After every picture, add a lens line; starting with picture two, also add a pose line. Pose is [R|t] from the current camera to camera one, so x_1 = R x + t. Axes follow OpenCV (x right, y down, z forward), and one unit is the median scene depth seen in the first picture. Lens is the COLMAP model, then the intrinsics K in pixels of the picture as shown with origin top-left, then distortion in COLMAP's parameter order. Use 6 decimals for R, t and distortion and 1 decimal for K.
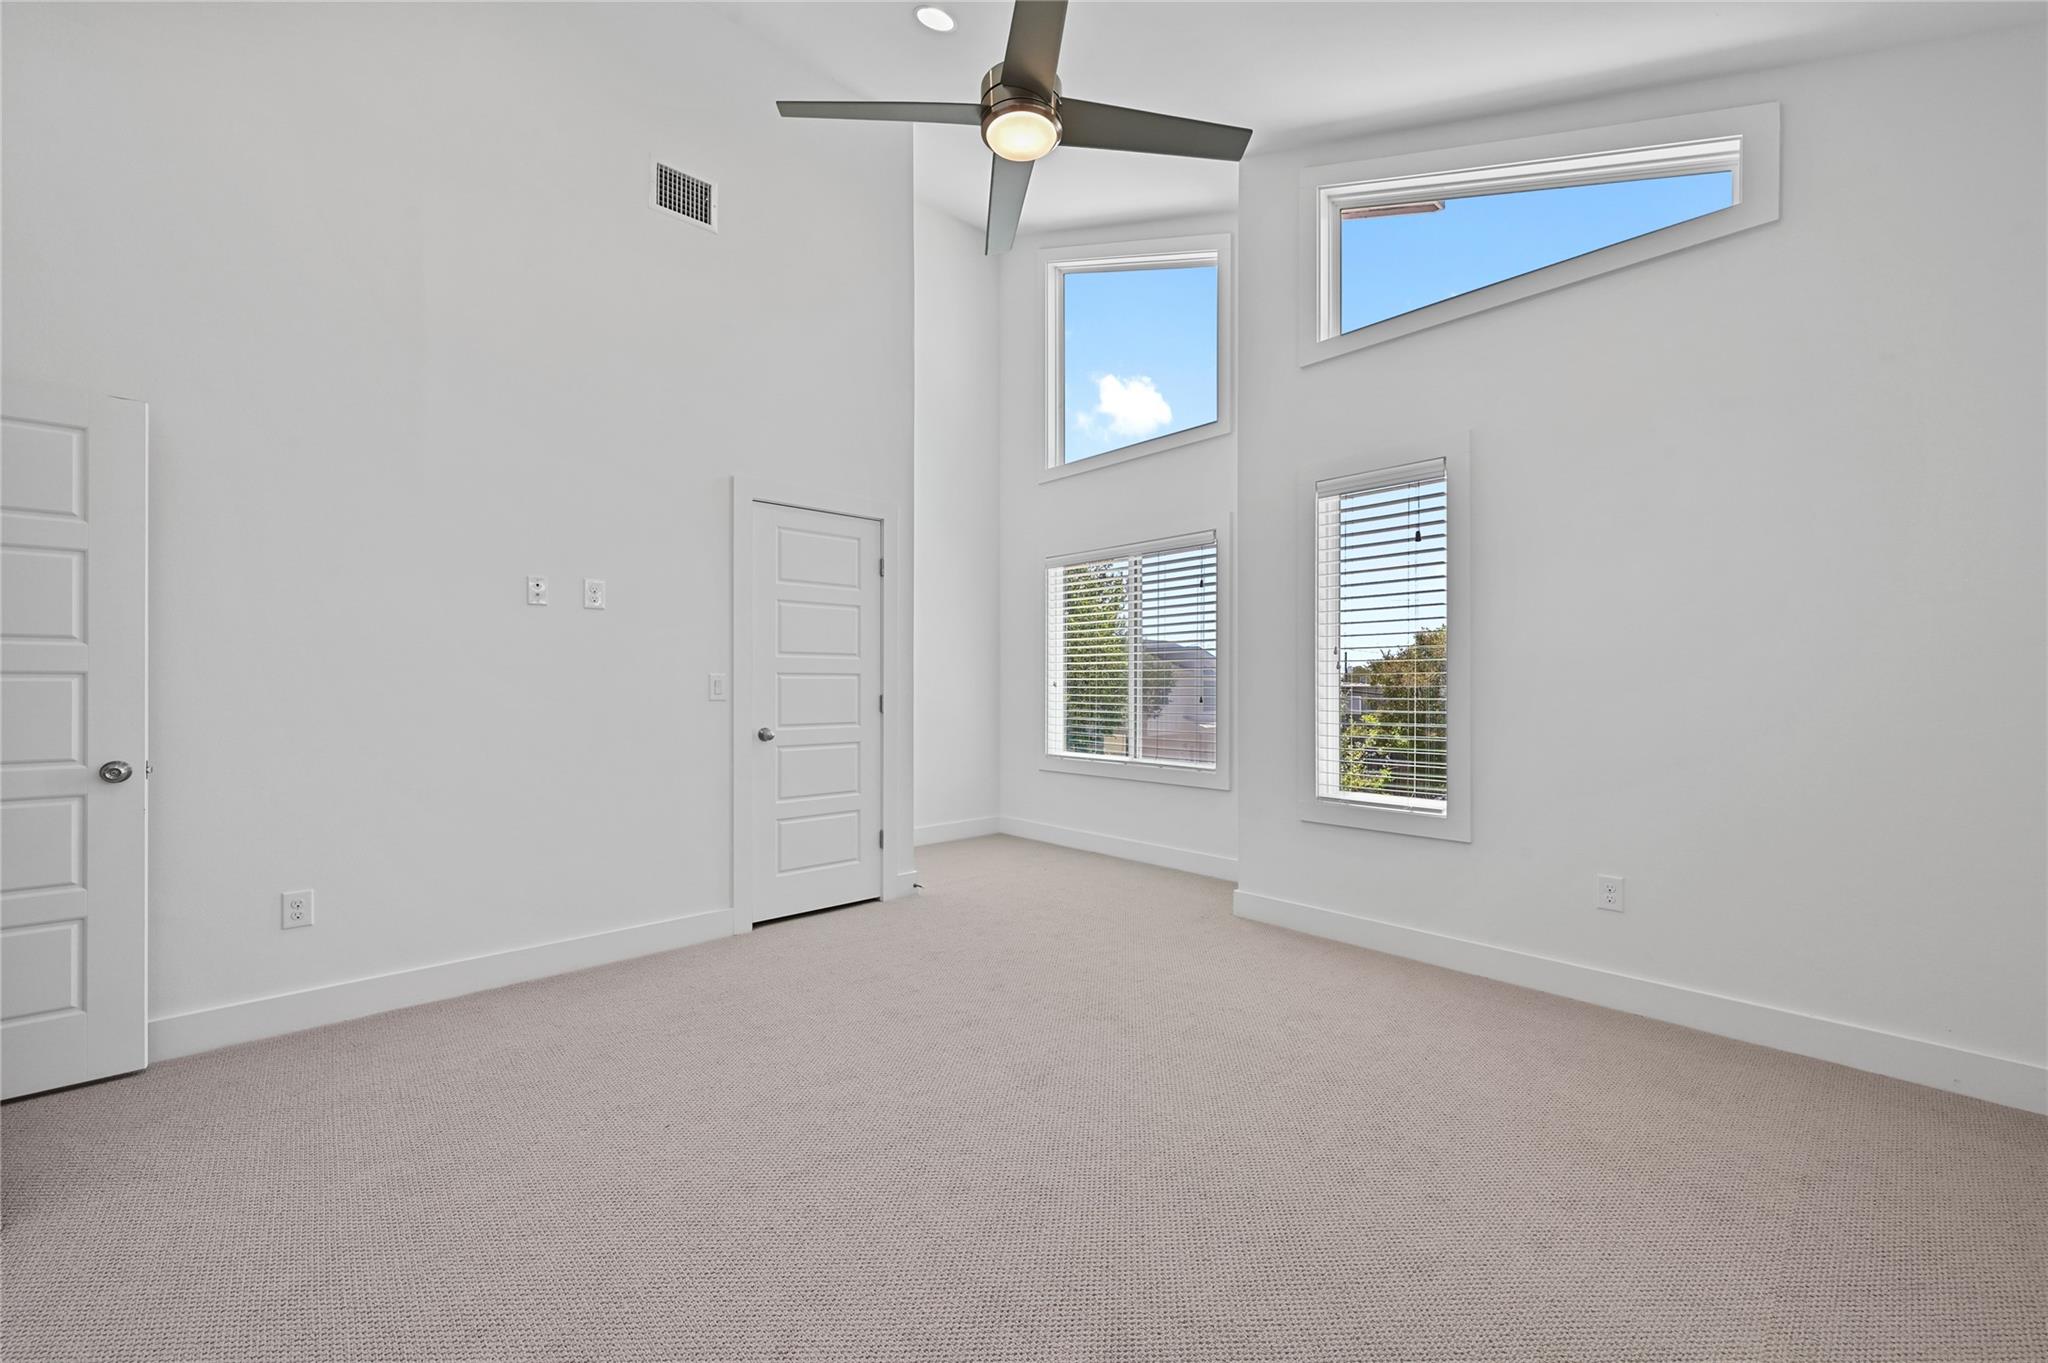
lens RADIAL K [[814.0, 0, 1027.5], [0, 814.0, 682.4], [0, 0, 1]] dist [0.003736, -0.000124]
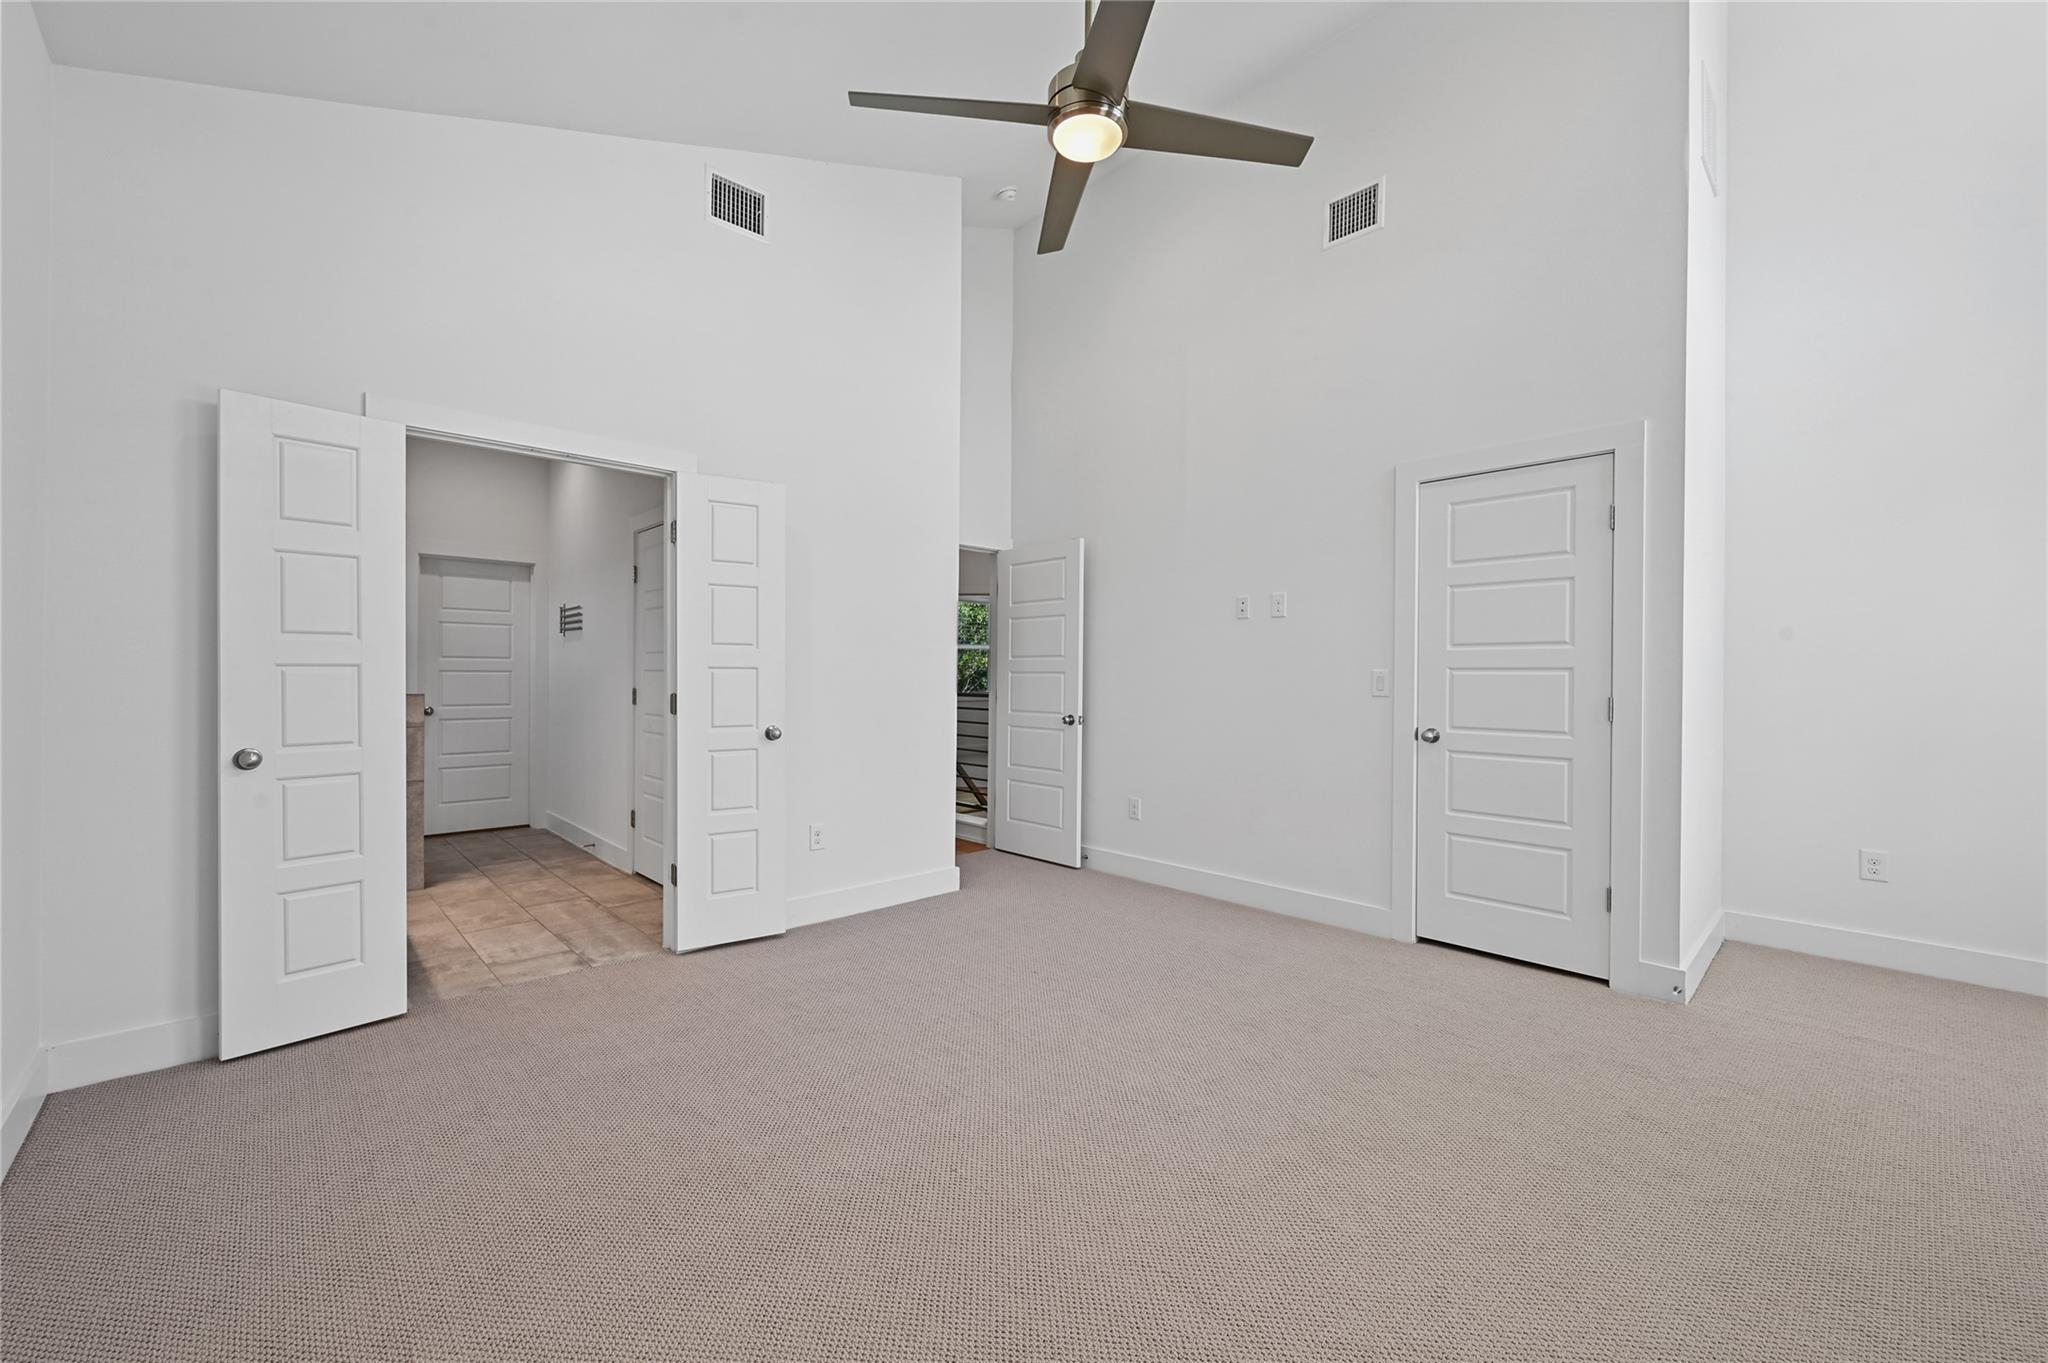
lens RADIAL K [[814.0, 0, 1027.7], [0, 814.0, 677.3], [0, 0, 1]] dist [0.003736, -0.000124]
pose [[0.021693, 0.003787, -0.999757, 0.575246], [-0.005824, 0.999976, 0.003662, -0.002153], [0.999748, 0.005744, 0.021715, 0.521648]]
